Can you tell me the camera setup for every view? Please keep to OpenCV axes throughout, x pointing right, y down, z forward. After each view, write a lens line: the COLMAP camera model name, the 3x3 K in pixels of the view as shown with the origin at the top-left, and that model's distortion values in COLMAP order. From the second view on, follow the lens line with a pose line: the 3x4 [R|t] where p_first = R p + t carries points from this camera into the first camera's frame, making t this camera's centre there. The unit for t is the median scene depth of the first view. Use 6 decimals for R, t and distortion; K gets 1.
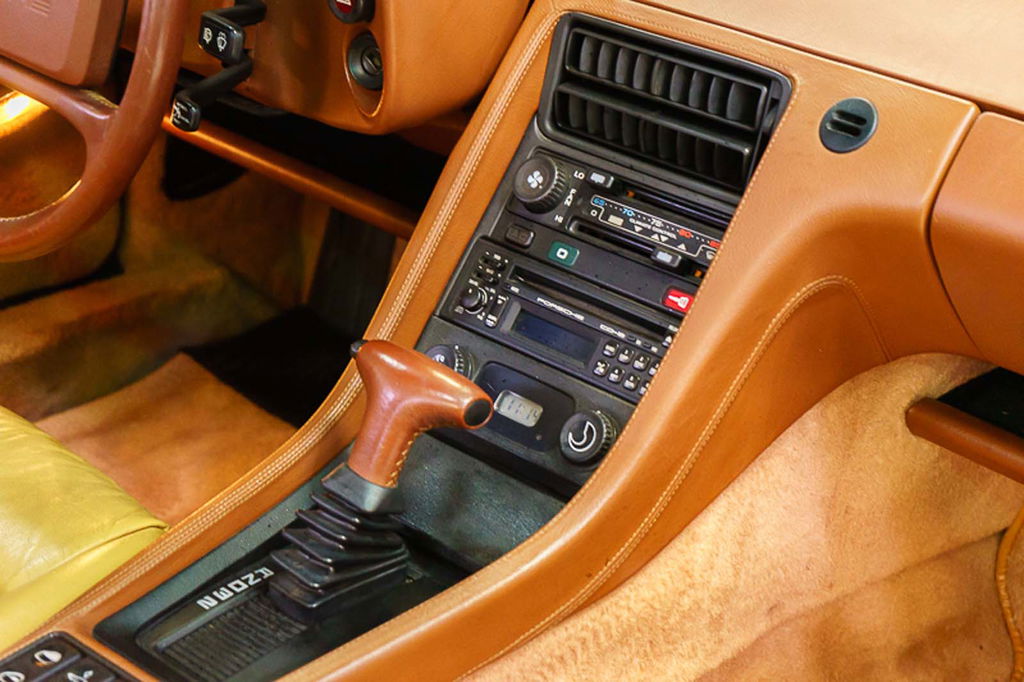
lens RADIAL K [[2026.3, 0, 512.0], [0, 2026.3, 341.0], [0, 0, 1]] dist [0.003753, 0.034900]
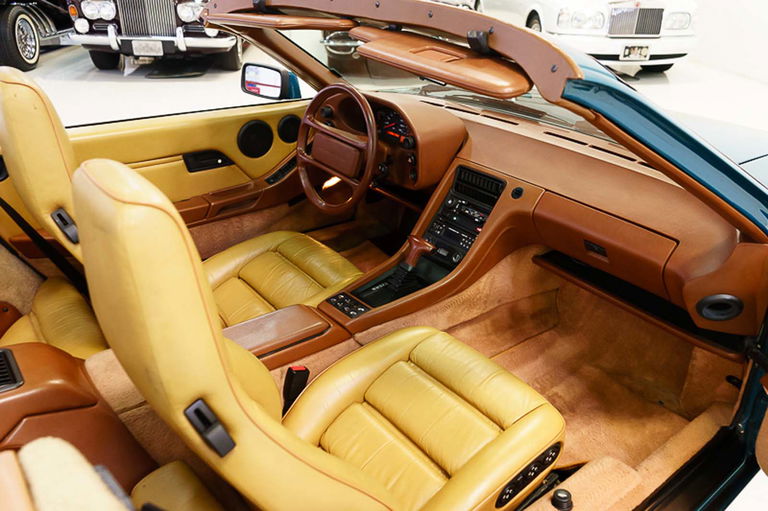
lens RADIAL K [[600.5, 0, 384.0], [0, 600.5, 255.5], [0, 0, 1]] dist [-0.006500, -0.006670]
pose [[0.990792, 0.053434, -0.124399, 0.039684], [-0.051960, 0.998536, 0.015068, 0.028095], [0.125022, -0.008466, 0.992118, -0.355935]]
